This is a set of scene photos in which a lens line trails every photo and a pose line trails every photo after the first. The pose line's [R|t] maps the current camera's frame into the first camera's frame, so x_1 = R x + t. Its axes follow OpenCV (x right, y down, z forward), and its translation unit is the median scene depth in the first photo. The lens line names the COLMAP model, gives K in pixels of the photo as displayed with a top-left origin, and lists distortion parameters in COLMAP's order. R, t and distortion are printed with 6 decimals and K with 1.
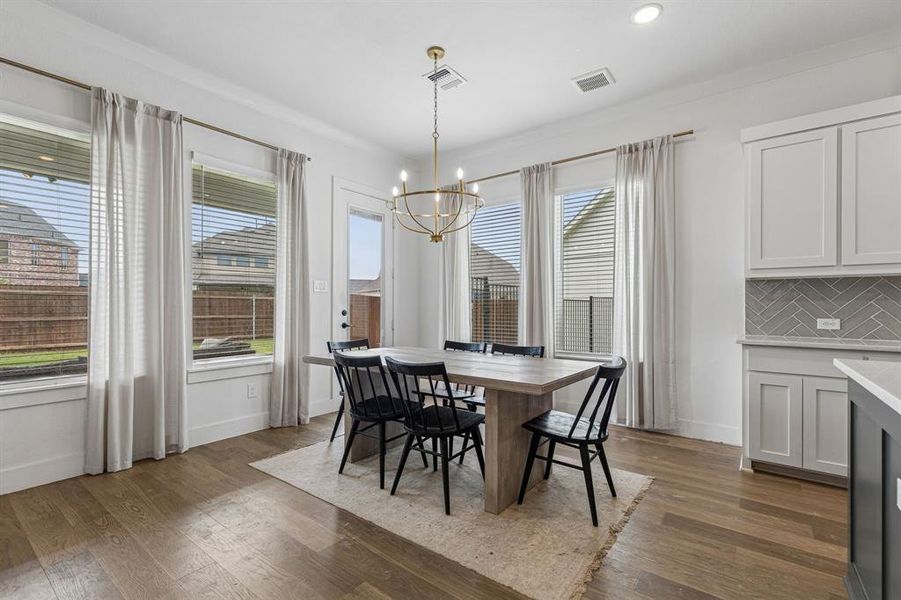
lens RADIAL K [[406.3, 0, 453.3], [0, 406.3, 303.5], [0, 0, 1]] dist [0.007457, 0.000480]
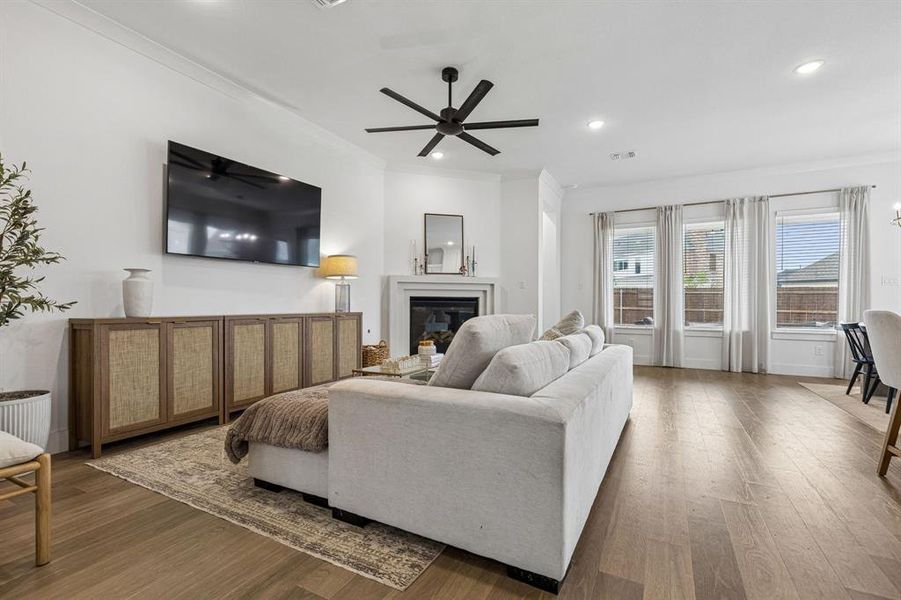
lens RADIAL K [[406.3, 0, 448.8], [0, 406.3, 305.3], [0, 0, 1]] dist [0.007457, 0.000480]
pose [[0.161357, 0.001816, -0.986894, 1.025124], [0.002007, 0.999996, 0.002168, 0.041467], [0.986894, -0.002330, 0.161353, -0.813839]]
